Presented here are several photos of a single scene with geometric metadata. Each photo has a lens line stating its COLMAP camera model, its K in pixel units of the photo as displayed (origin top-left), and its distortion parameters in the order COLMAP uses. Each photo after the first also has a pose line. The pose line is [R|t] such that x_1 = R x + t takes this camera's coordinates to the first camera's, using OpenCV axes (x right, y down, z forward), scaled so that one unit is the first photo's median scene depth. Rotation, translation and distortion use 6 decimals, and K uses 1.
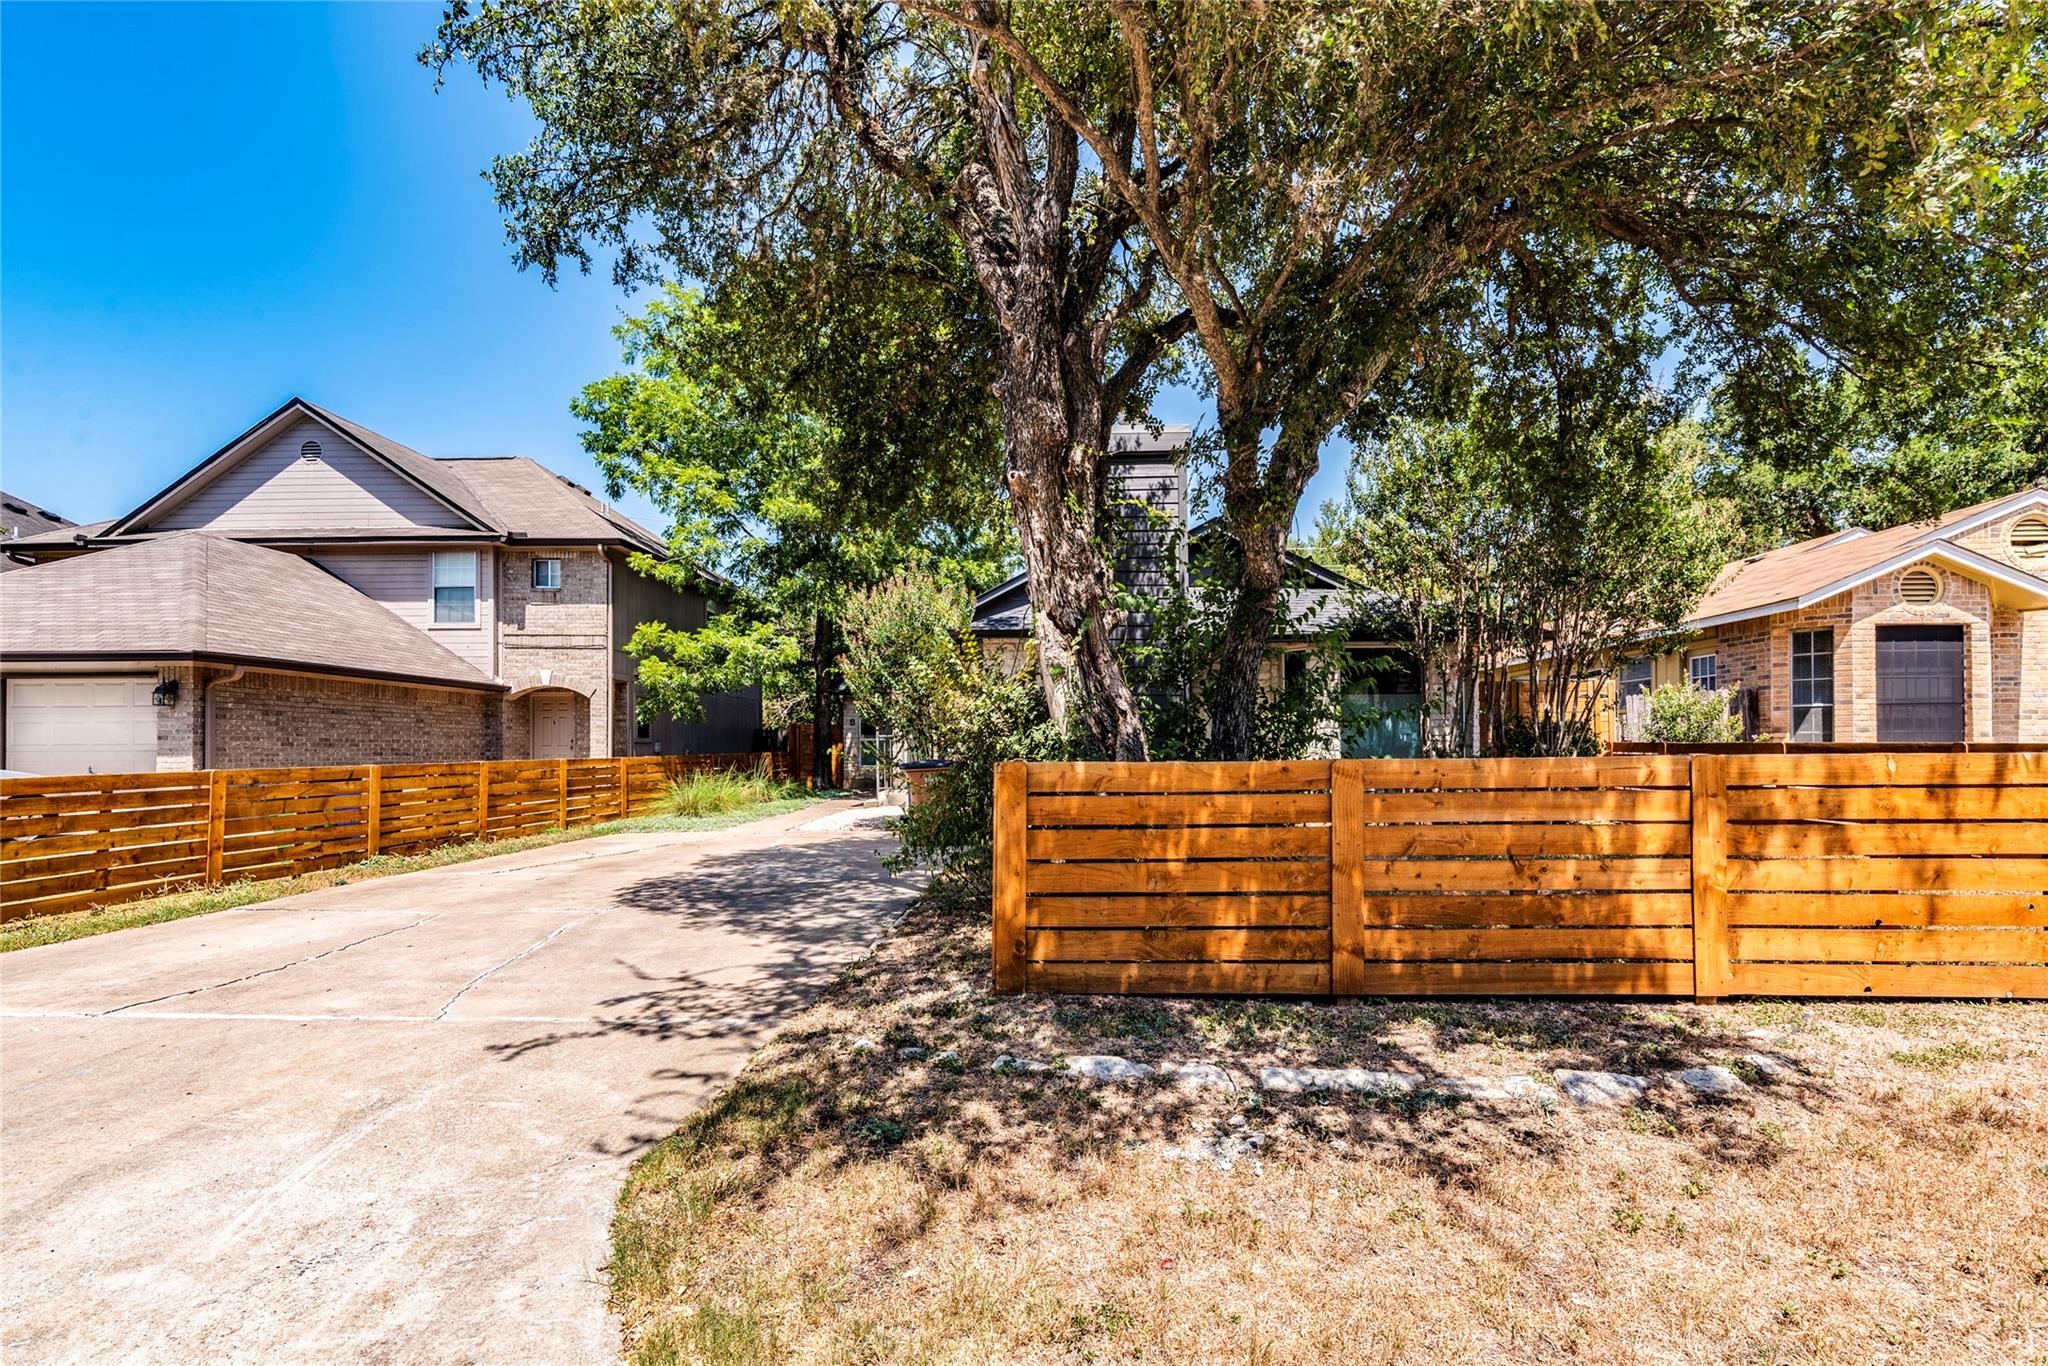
lens RADIAL K [[896.6, 0, 1088.6], [0, 896.6, 731.8], [0, 0, 1]] dist [0.007759, -0.000031]
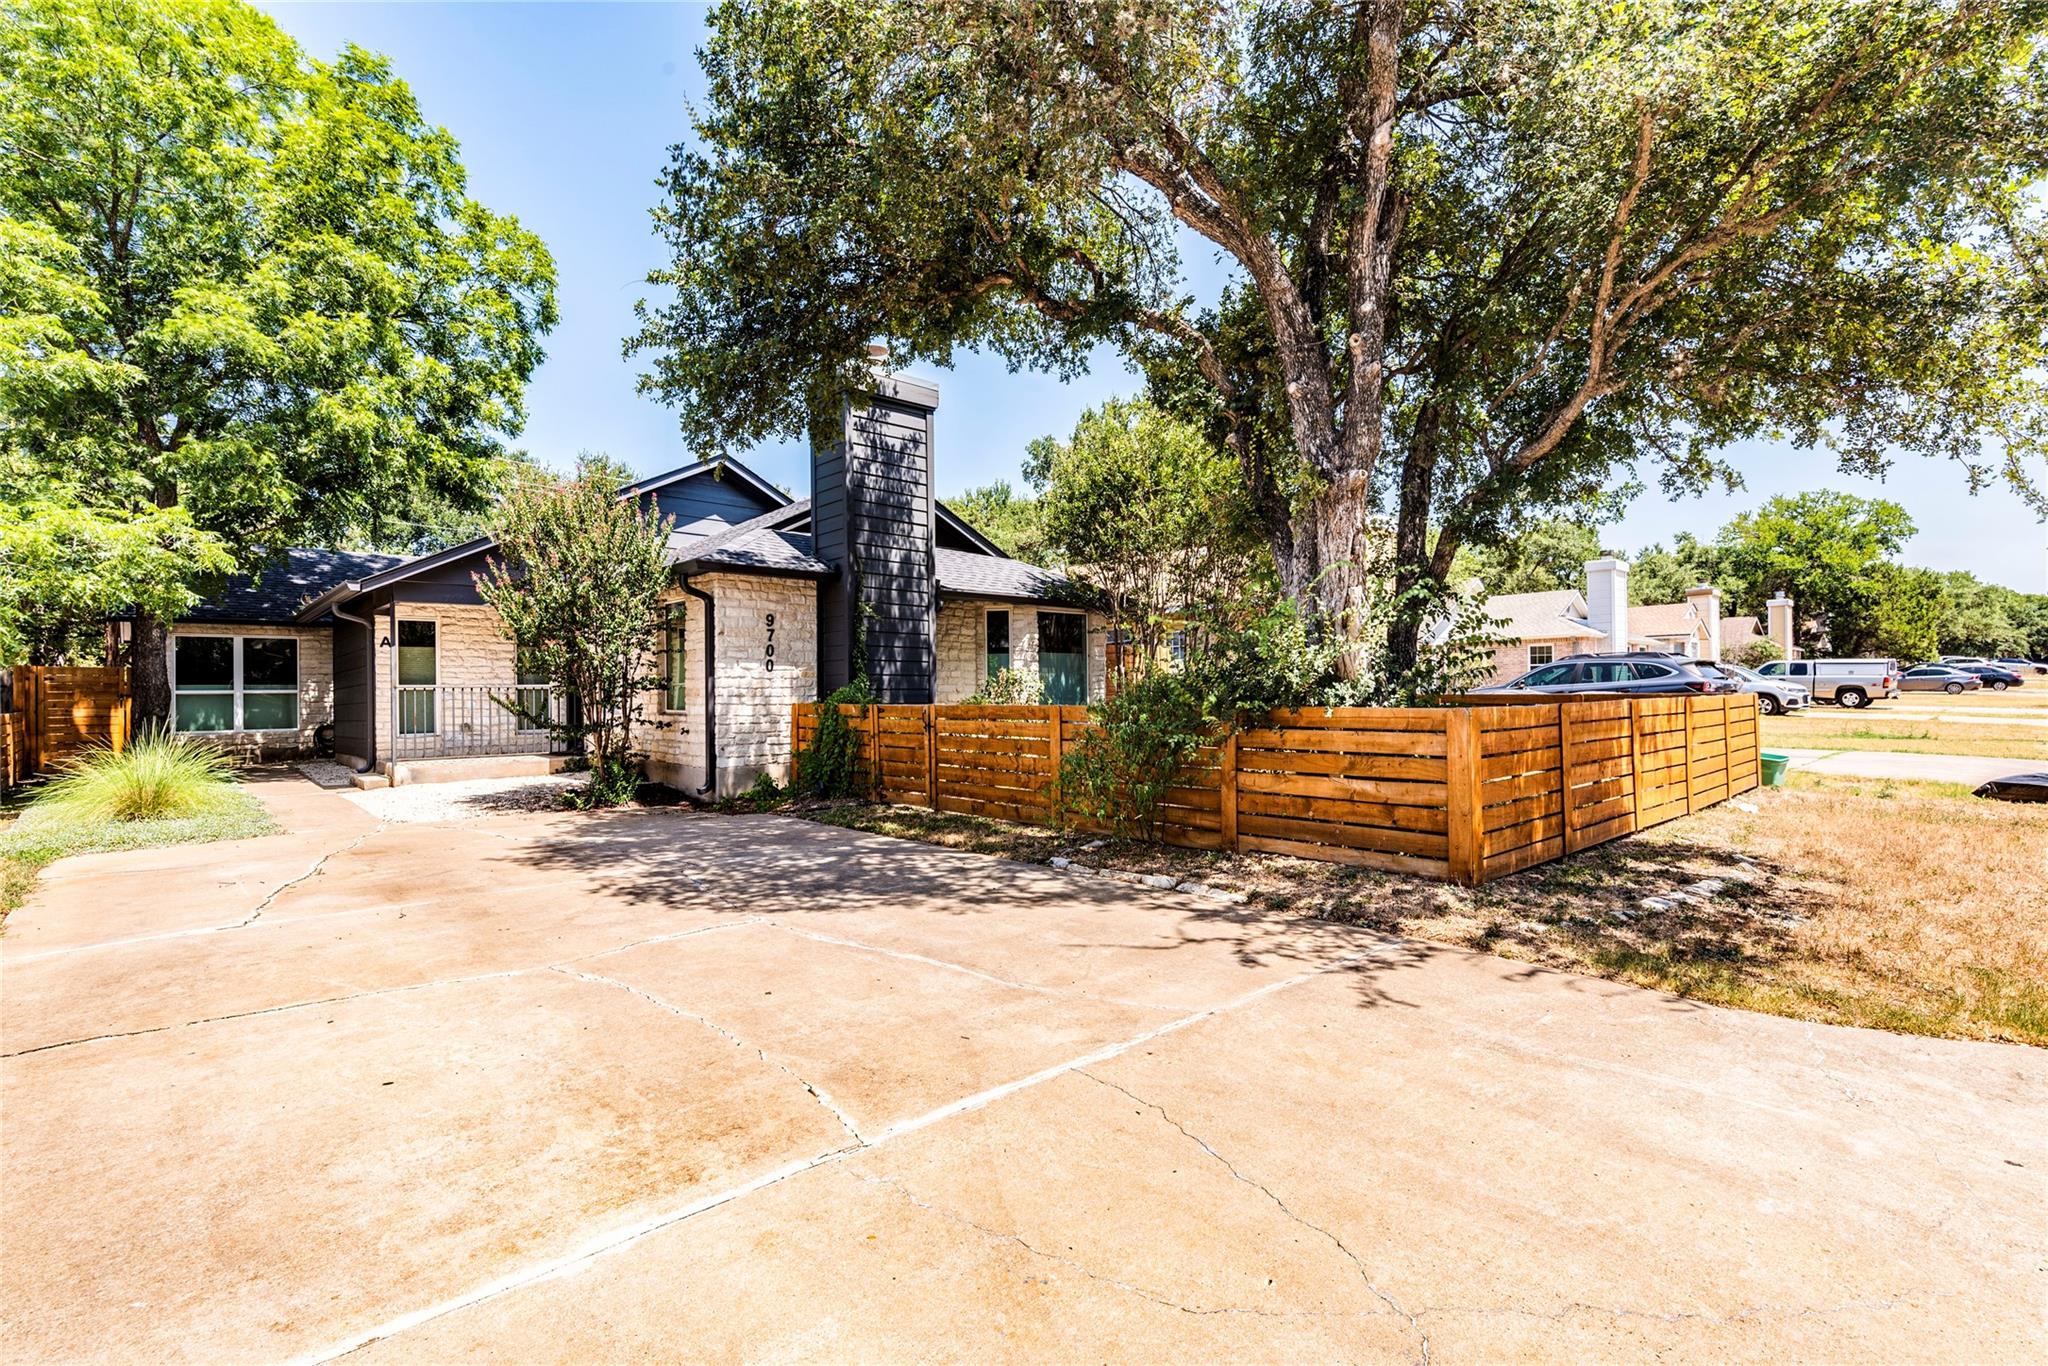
lens RADIAL K [[922.6, 0, 1024.0], [0, 922.6, 683.0], [0, 0, 1]] dist [0.002883, 0.000655]
pose [[0.722254, 0.007113, 0.691592, -1.639848], [-0.002567, 0.999968, -0.007604, 0.013472], [-0.691624, 0.003717, 0.722249, 0.546155]]
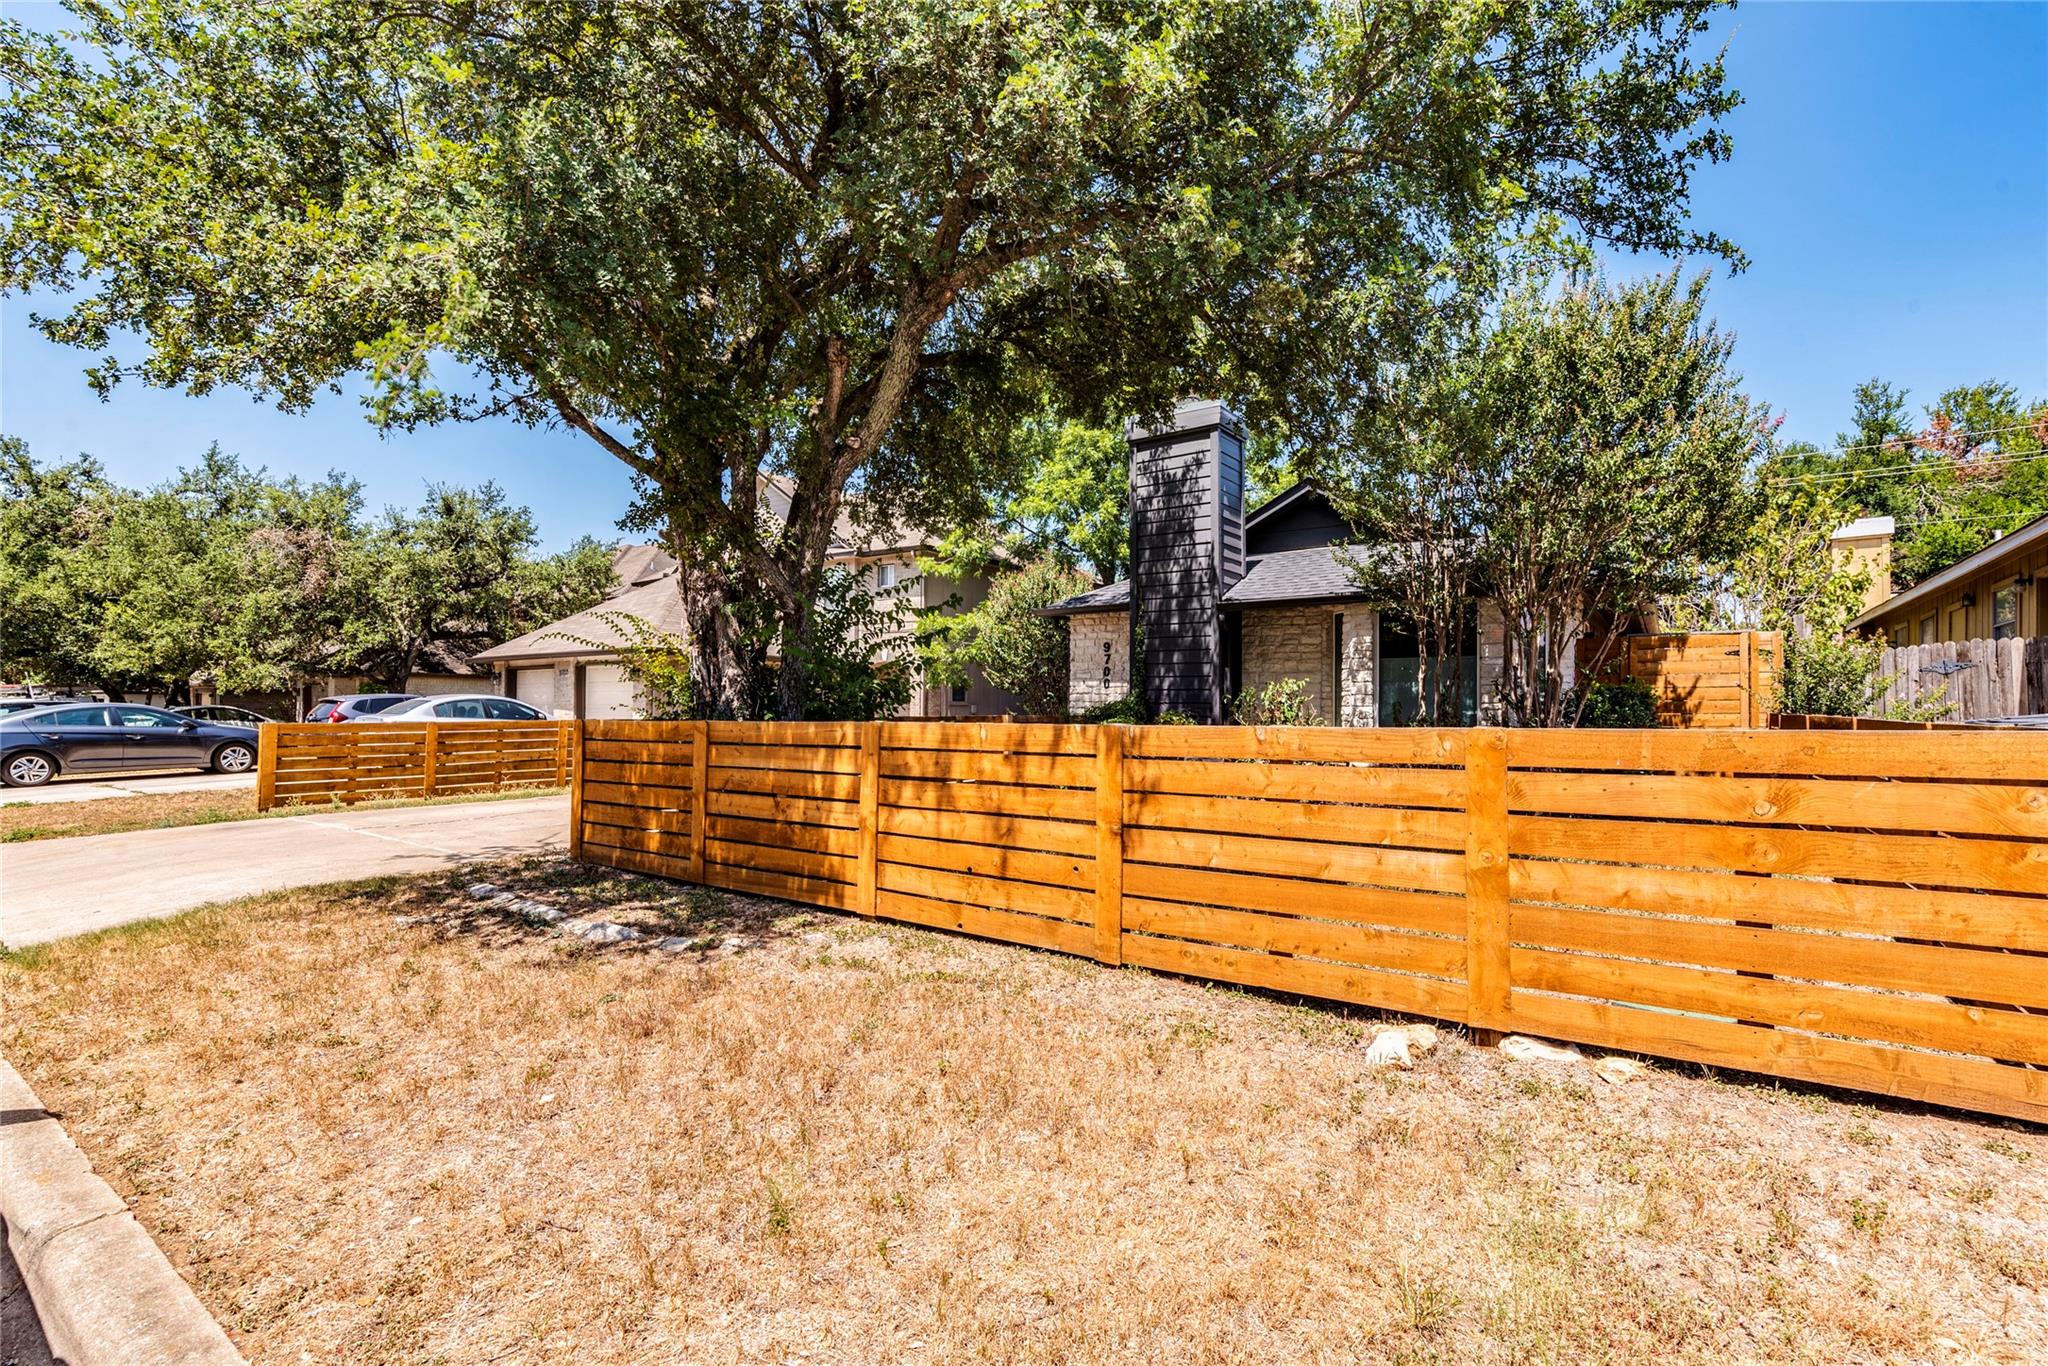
lens RADIAL K [[922.6, 0, 1024.0], [0, 922.6, 683.0], [0, 0, 1]] dist [0.002883, 0.000655]
pose [[0.827053, -0.006117, -0.562091, 1.572221], [-0.003278, 0.999871, -0.015704, -0.008322], [0.562115, 0.014831, 0.826926, 0.058713]]
